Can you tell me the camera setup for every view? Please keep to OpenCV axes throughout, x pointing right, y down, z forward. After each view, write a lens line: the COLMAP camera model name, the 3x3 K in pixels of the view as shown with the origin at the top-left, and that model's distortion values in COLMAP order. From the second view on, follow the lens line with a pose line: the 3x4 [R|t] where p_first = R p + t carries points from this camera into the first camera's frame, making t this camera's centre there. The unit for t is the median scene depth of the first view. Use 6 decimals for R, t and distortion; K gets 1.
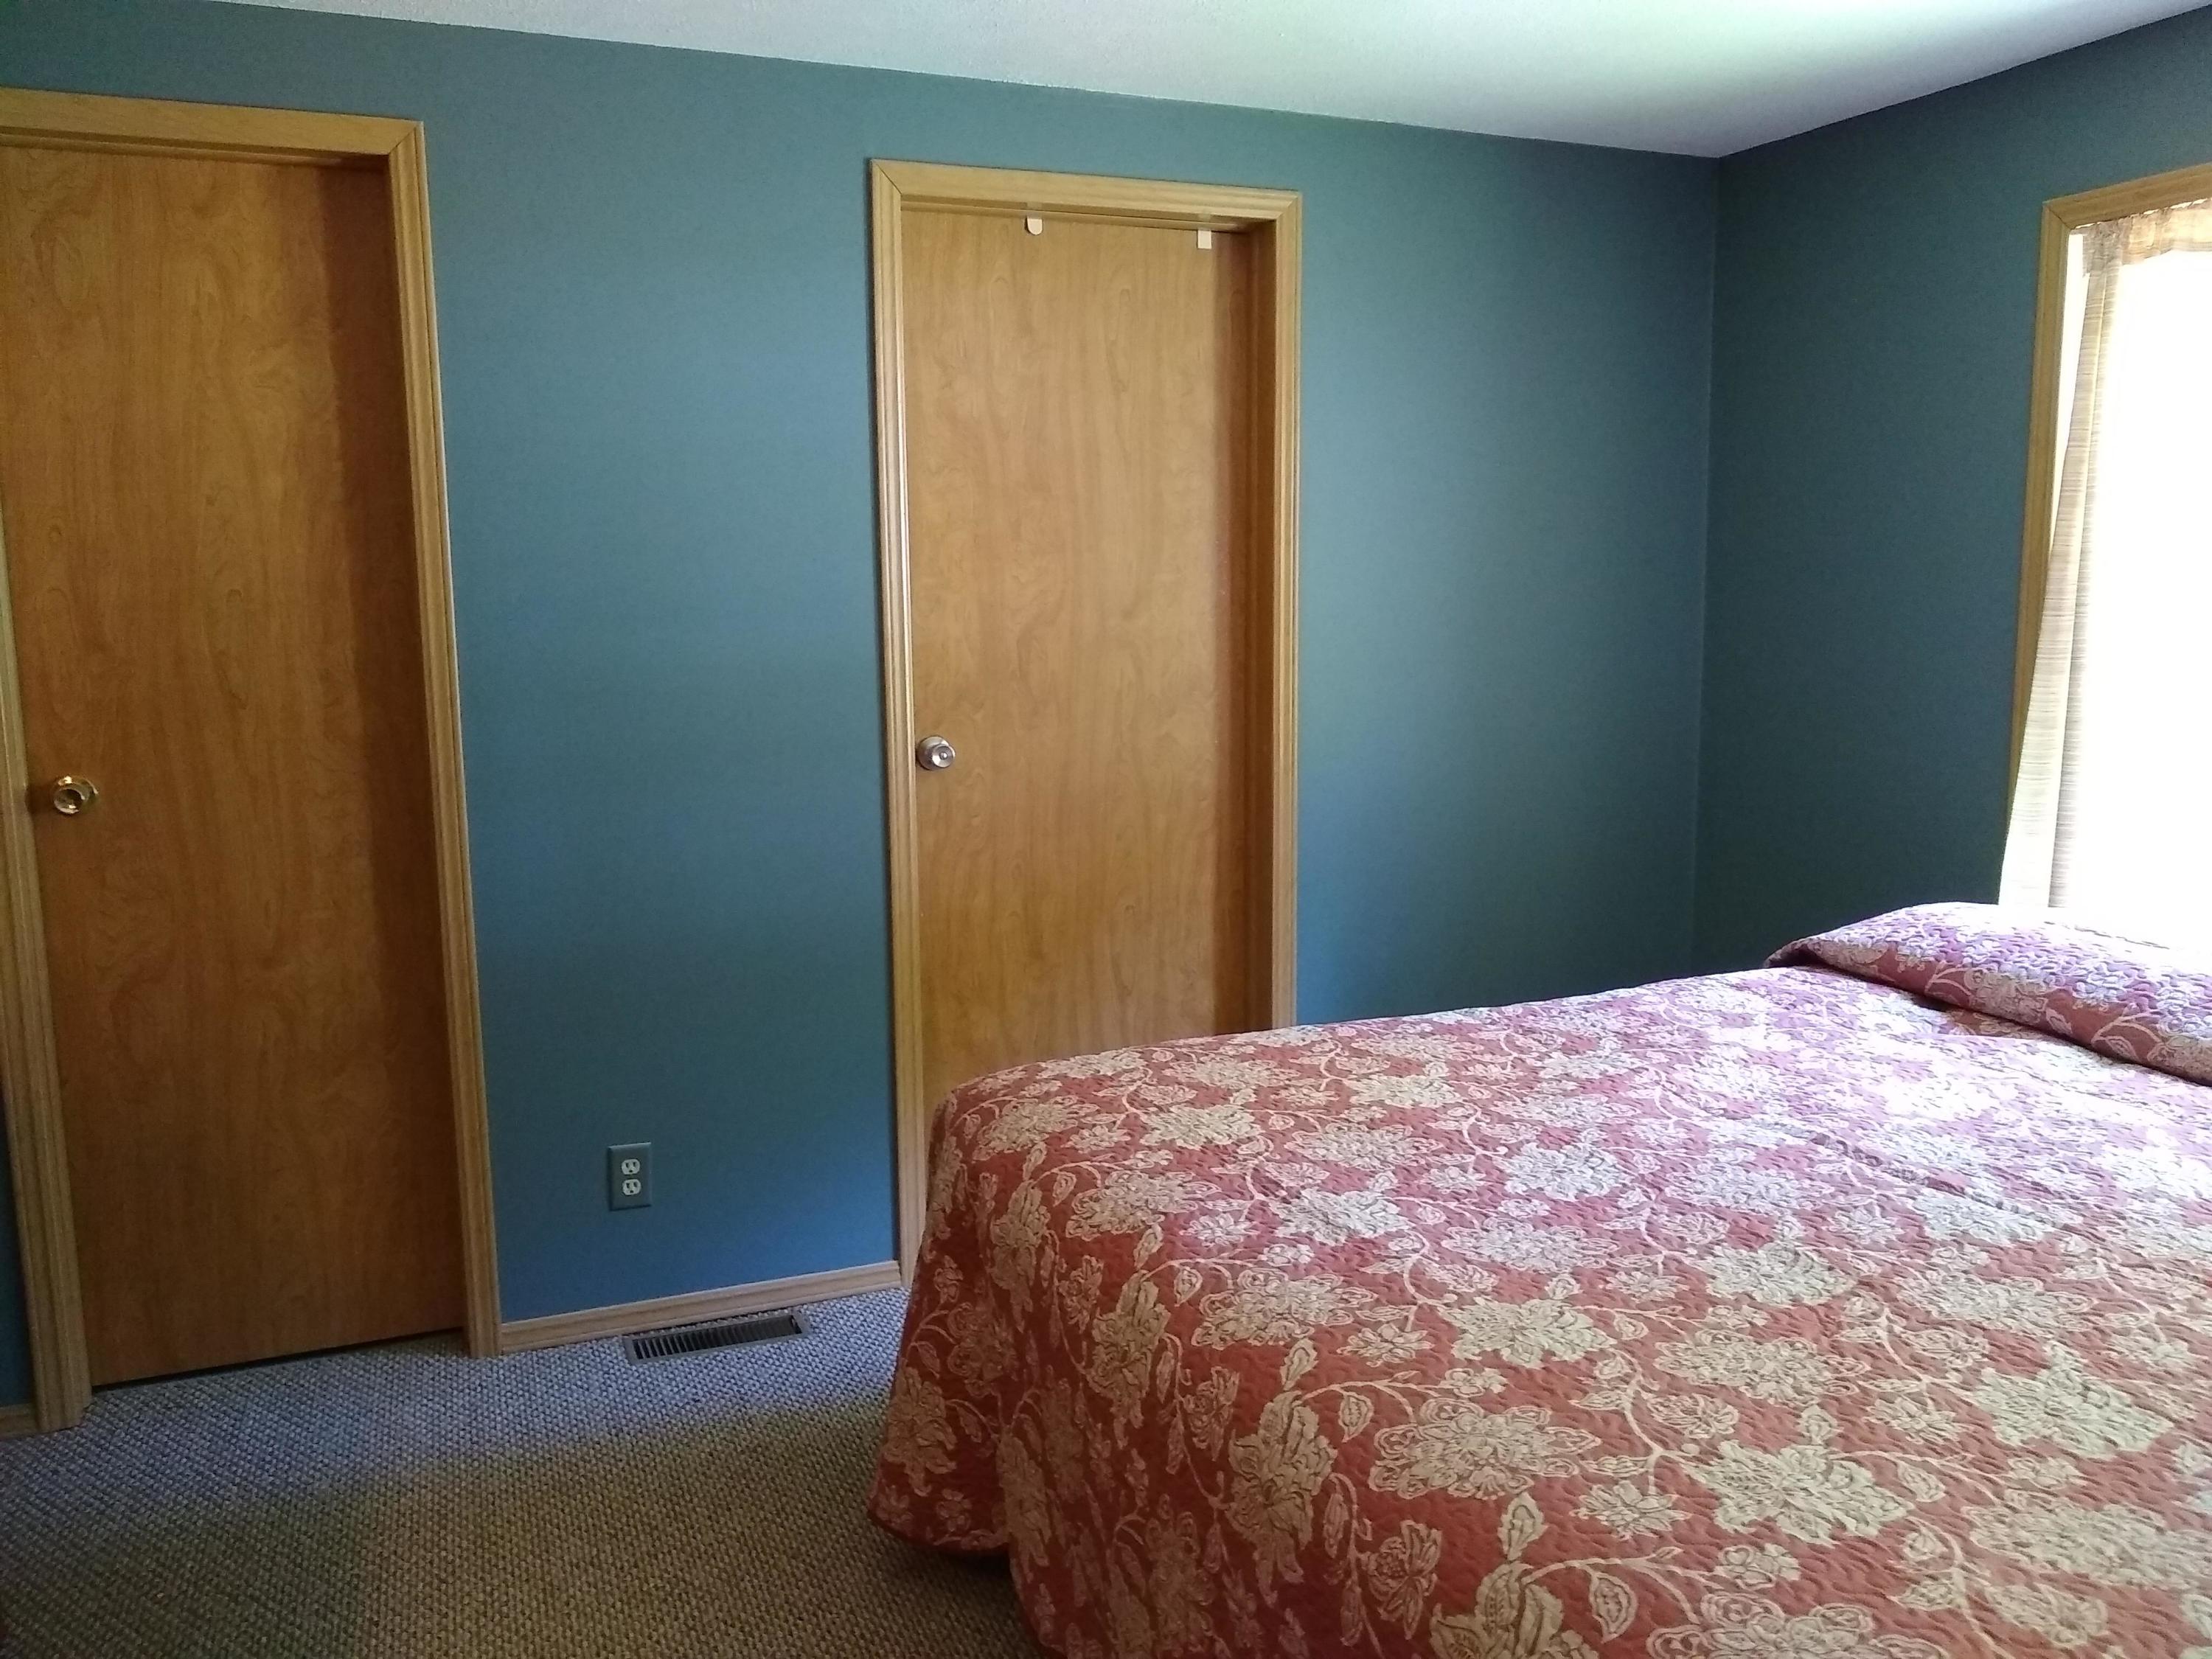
lens RADIAL K [[1757.7, 0, 1103.8], [0, 1757.7, 867.3], [0, 0, 1]] dist [0.044173, -0.071260]
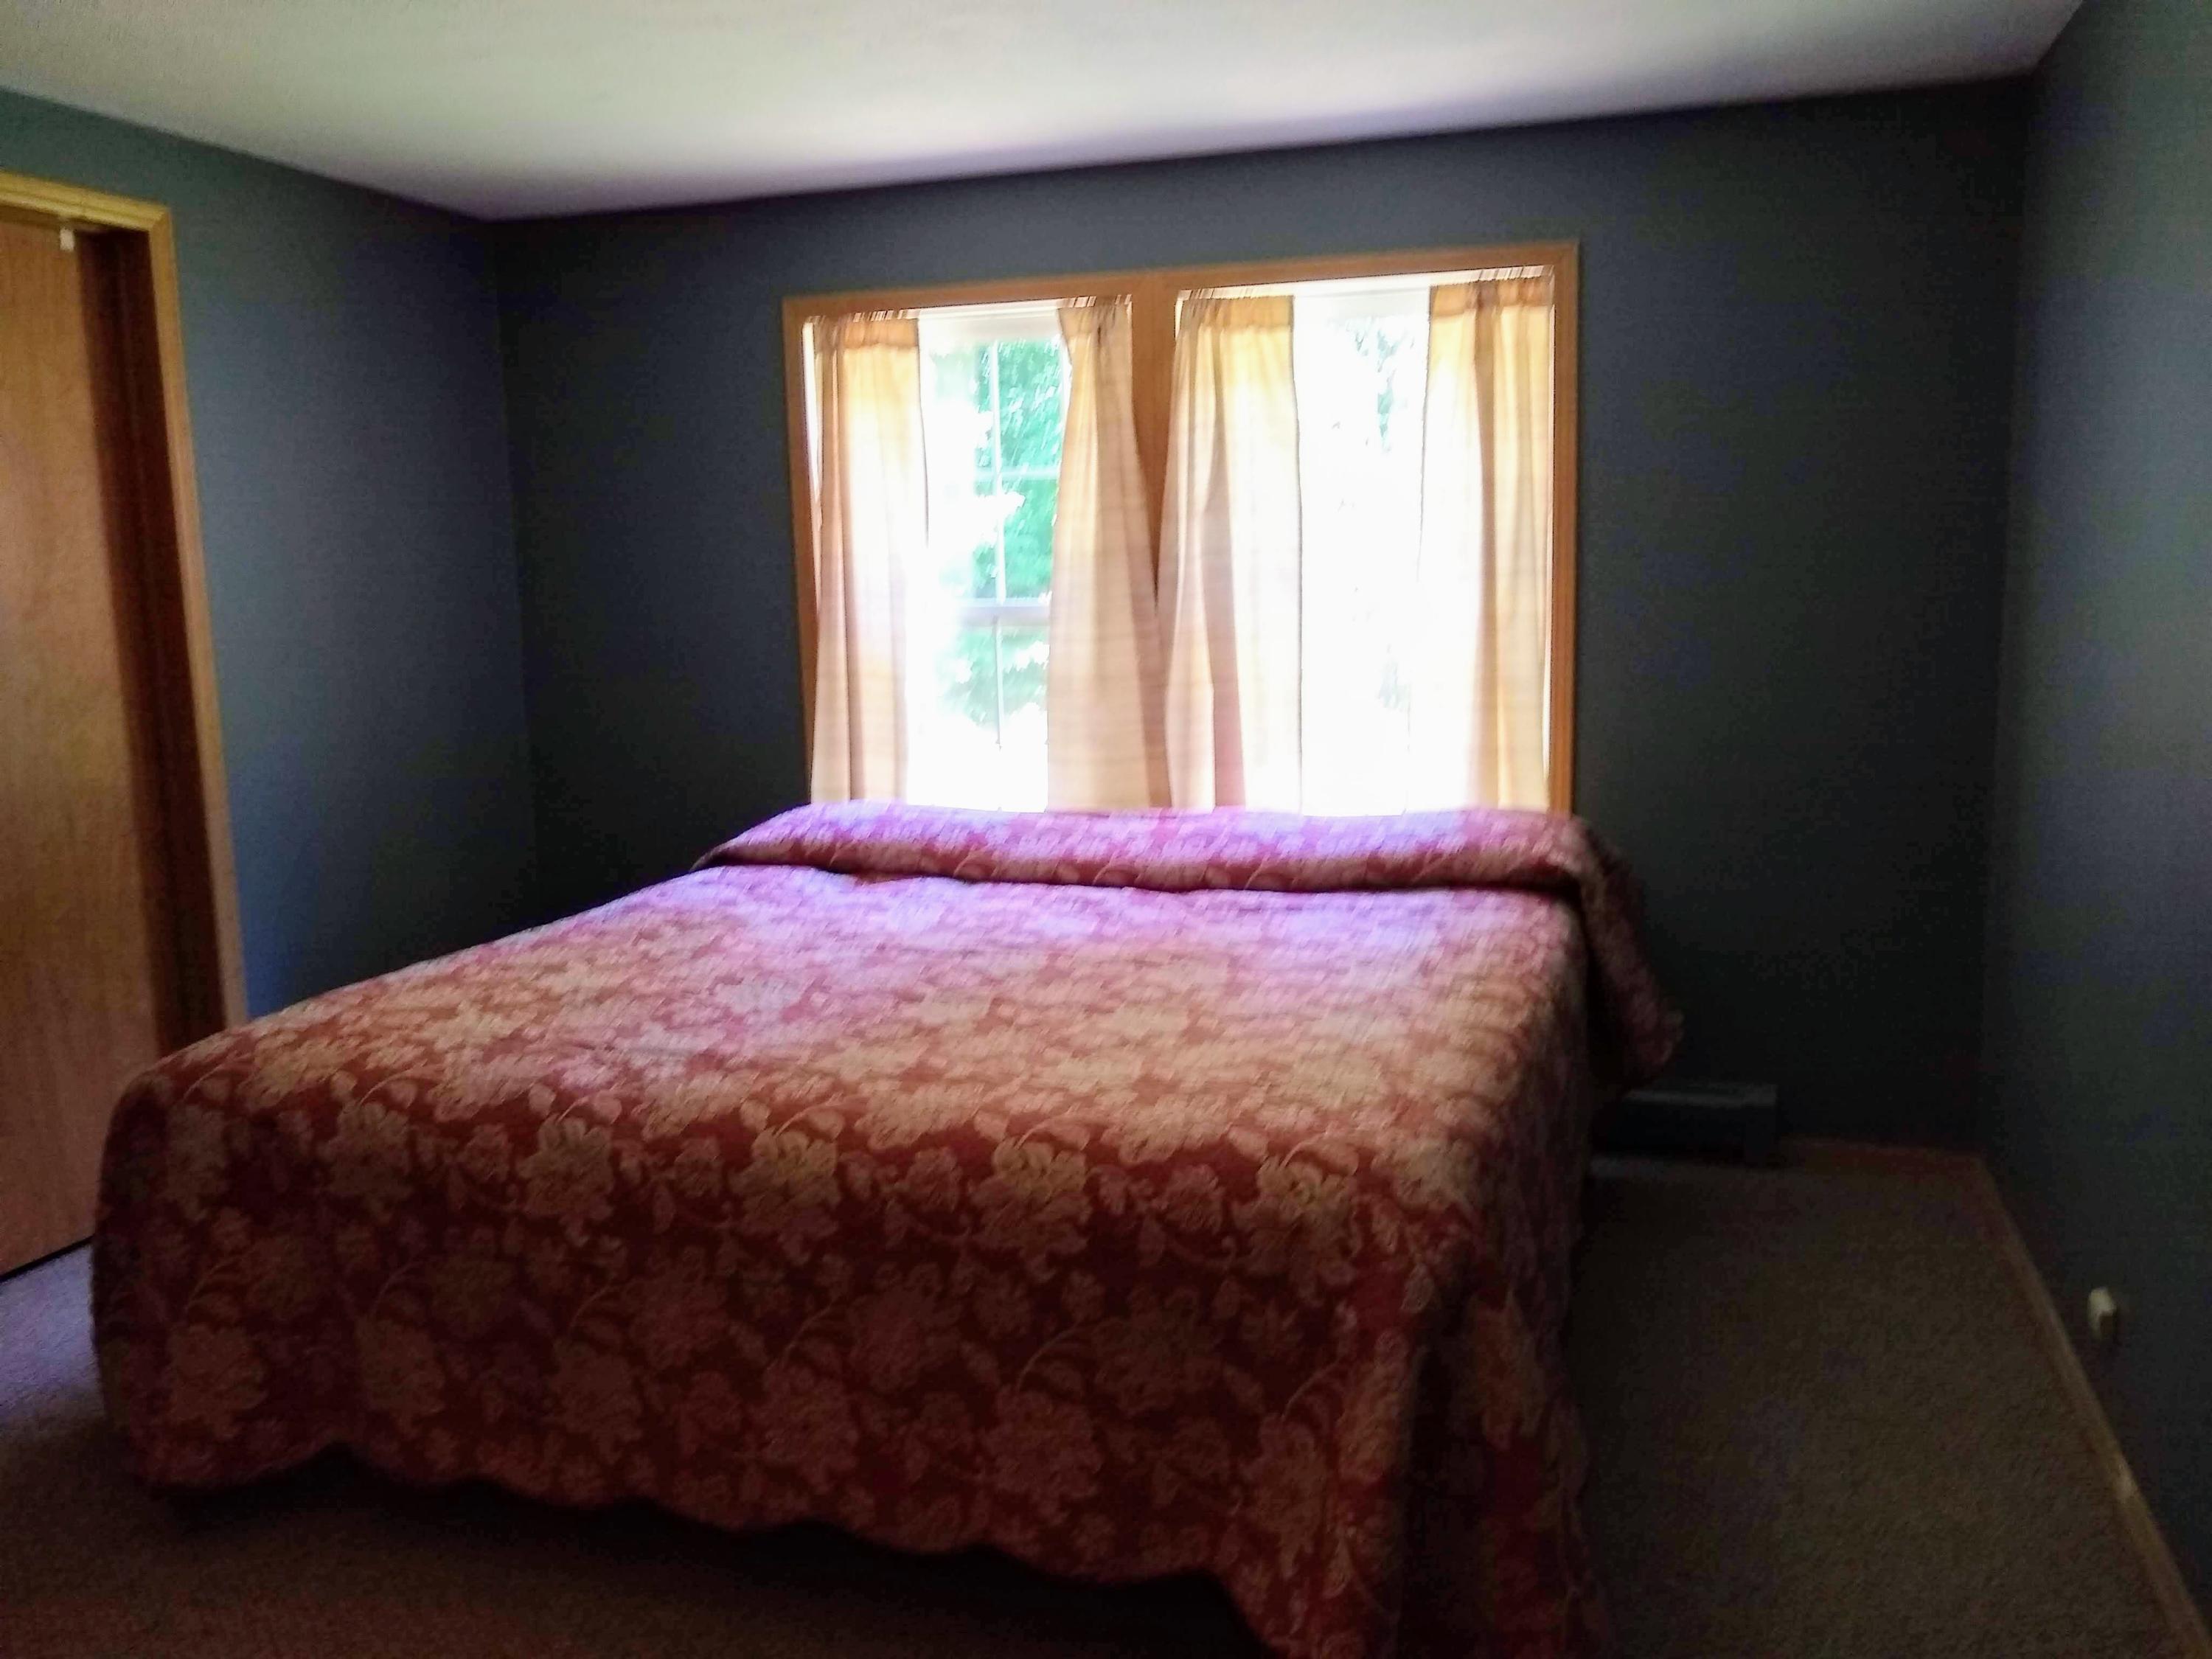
lens RADIAL K [[1757.7, 0, 1103.8], [0, 1757.7, 867.3], [0, 0, 1]] dist [0.044173, -0.071260]
pose [[0.667752, -0.131977, 0.732591, -0.488822], [0.133526, 0.989431, 0.056540, 0.026144], [-0.732310, 0.060065, 0.678317, -0.128197]]
